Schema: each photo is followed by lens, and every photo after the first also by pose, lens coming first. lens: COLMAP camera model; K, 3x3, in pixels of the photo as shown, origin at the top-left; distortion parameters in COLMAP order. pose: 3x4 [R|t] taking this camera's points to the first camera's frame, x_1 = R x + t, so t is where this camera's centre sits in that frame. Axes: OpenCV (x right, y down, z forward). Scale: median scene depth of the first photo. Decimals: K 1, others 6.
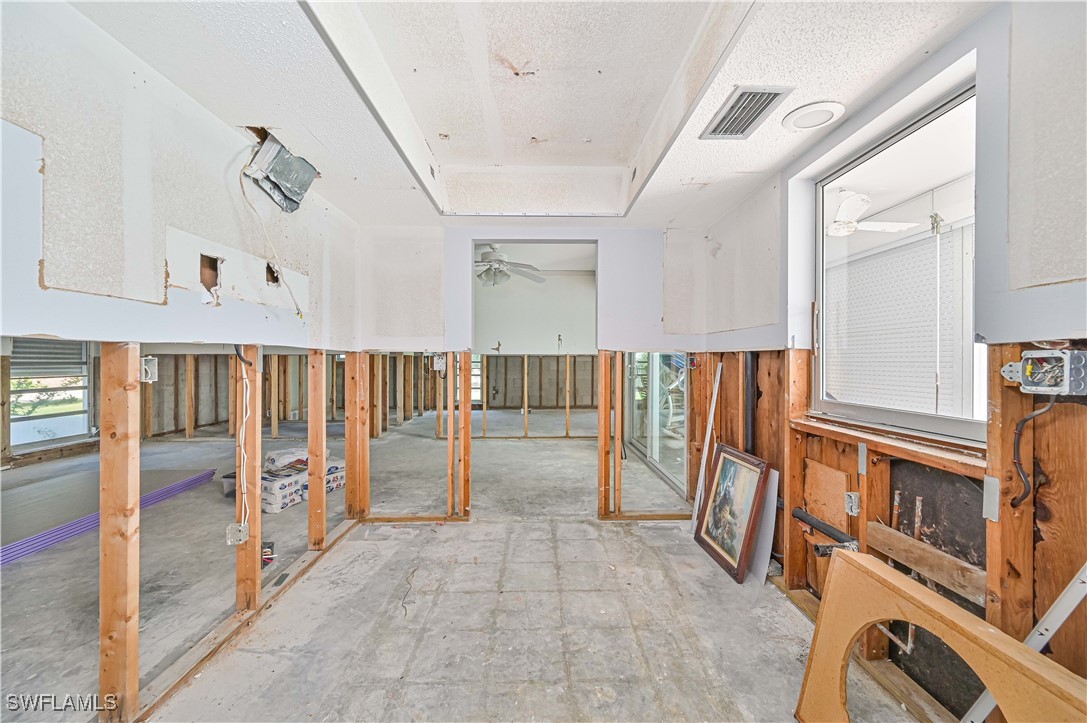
lens RADIAL K [[431.1, 0, 542.7], [0, 431.1, 360.6], [0, 0, 1]] dist [-0.005162, 0.000018]
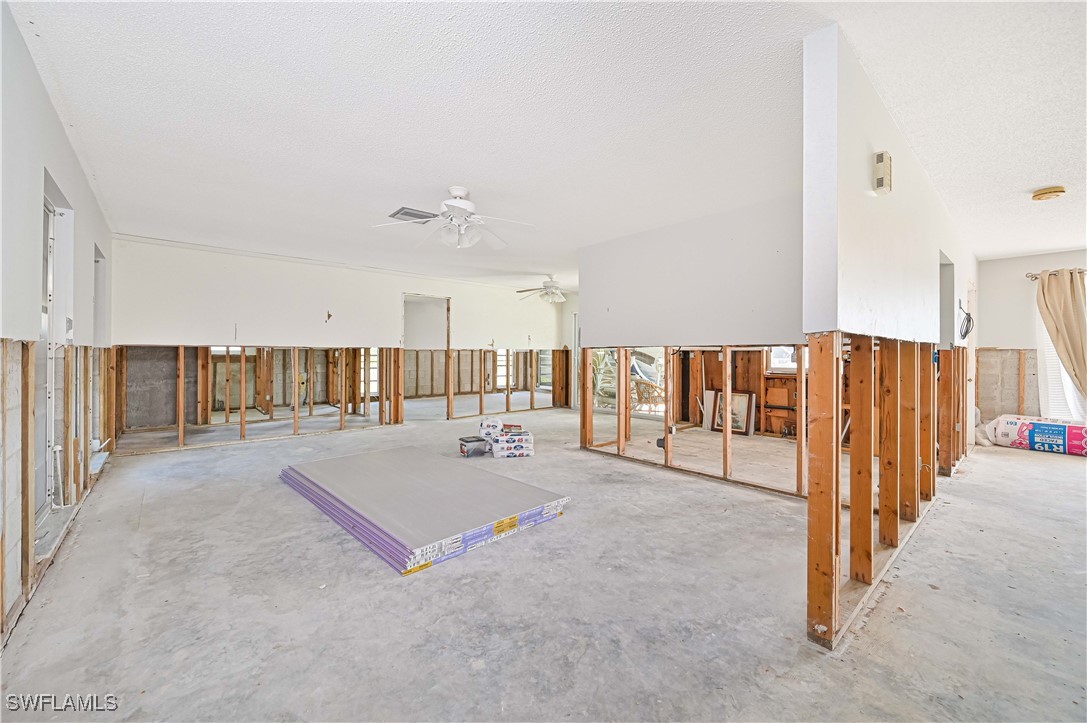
lens RADIAL K [[431.1, 0, 543.3], [0, 431.1, 353.8], [0, 0, 1]] dist [-0.005162, 0.000018]
pose [[0.761824, 0.003050, 0.647777, -1.441207], [-0.002945, 0.999995, -0.001245, 0.000218], [-0.647777, -0.000959, 0.761829, -0.127707]]
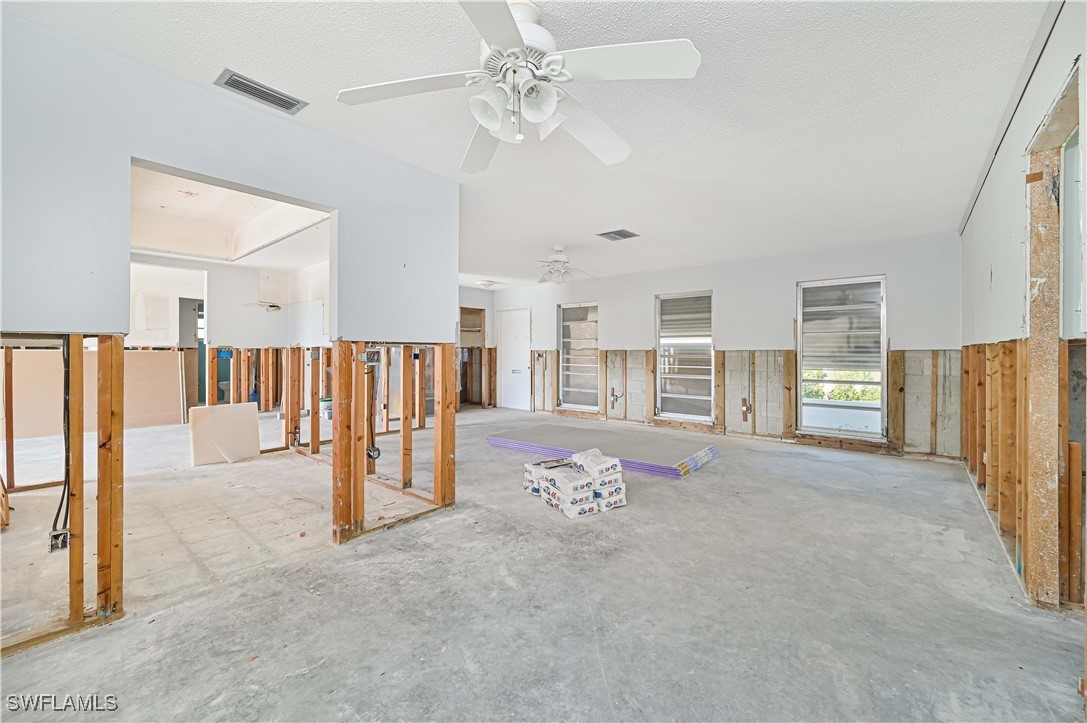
lens RADIAL K [[431.1, 0, 546.0], [0, 431.1, 354.7], [0, 0, 1]] dist [-0.005162, 0.000018]
pose [[-0.654723, 0.003069, -0.755863, 0.169735], [-0.004218, 0.999961, 0.007714, -0.005896], [0.755858, 0.008239, -0.654684, 1.619431]]
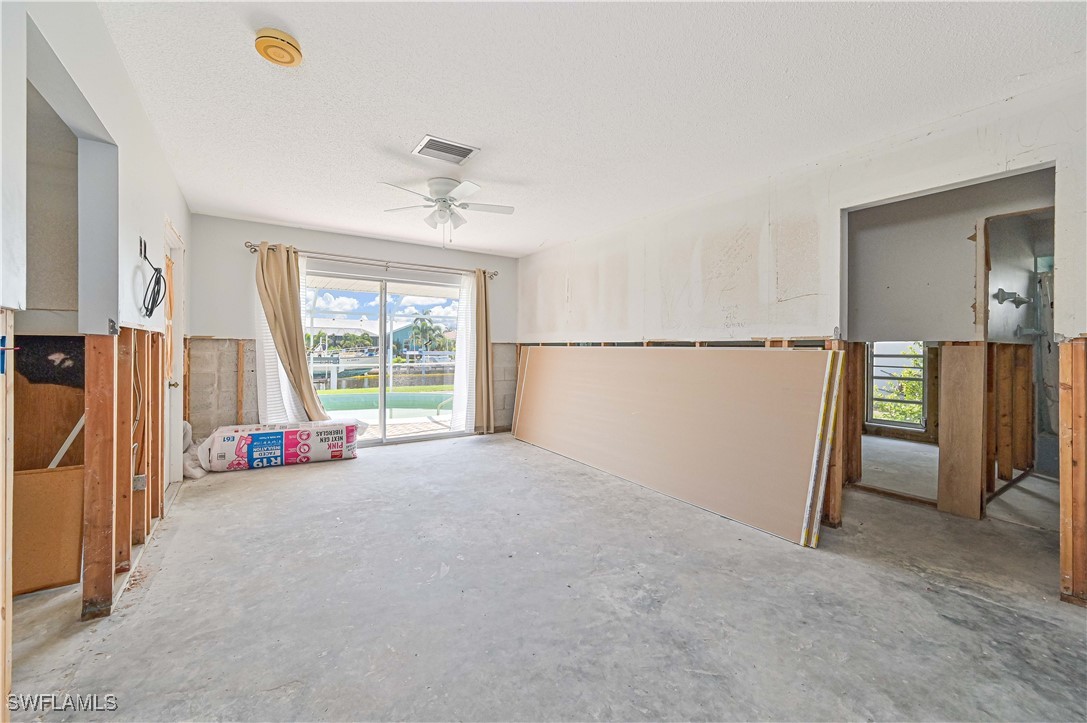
lens RADIAL K [[431.1, 0, 530.0], [0, 431.1, 348.6], [0, 0, 1]] dist [-0.005162, 0.000018]
pose [[-0.528257, -0.001477, 0.849083, -0.594772], [-0.003296, 0.999995, -0.000311, 0.001071], [-0.849078, -0.002963, -0.528259, -0.121314]]
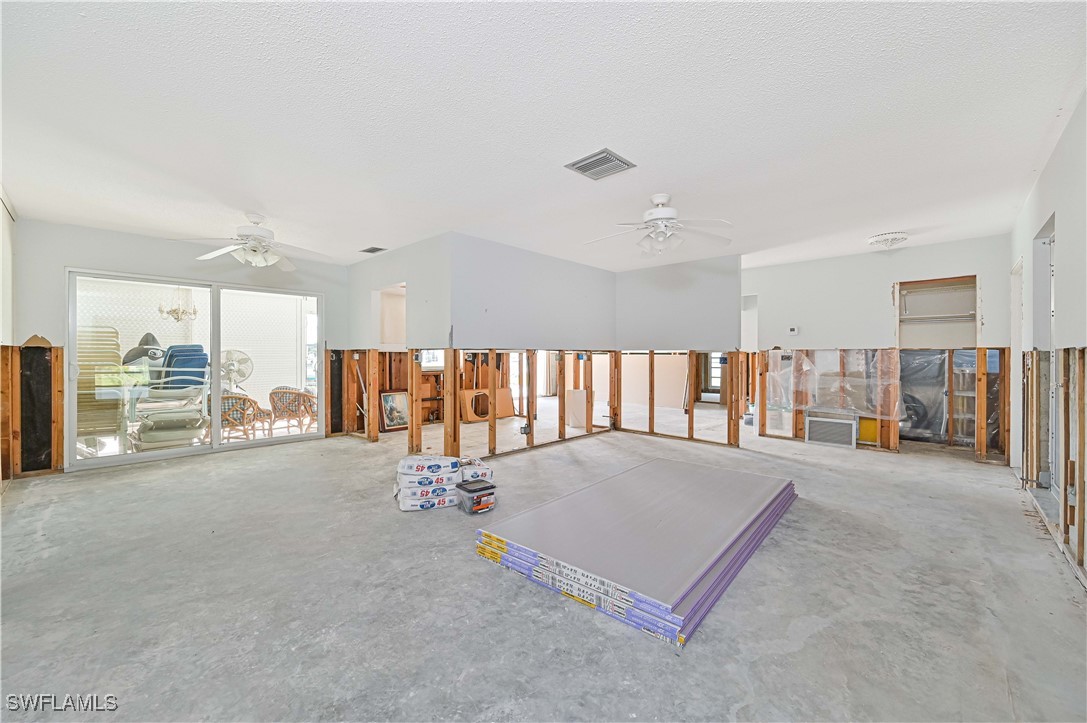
lens RADIAL K [[431.1, 0, 549.0], [0, 431.1, 356.9], [0, 0, 1]] dist [-0.005162, 0.000018]
pose [[-0.723003, -0.001324, 0.690844, -1.460248], [0.001372, 0.999993, 0.003352, -0.001282], [-0.690844, 0.003371, -0.722996, 1.584747]]
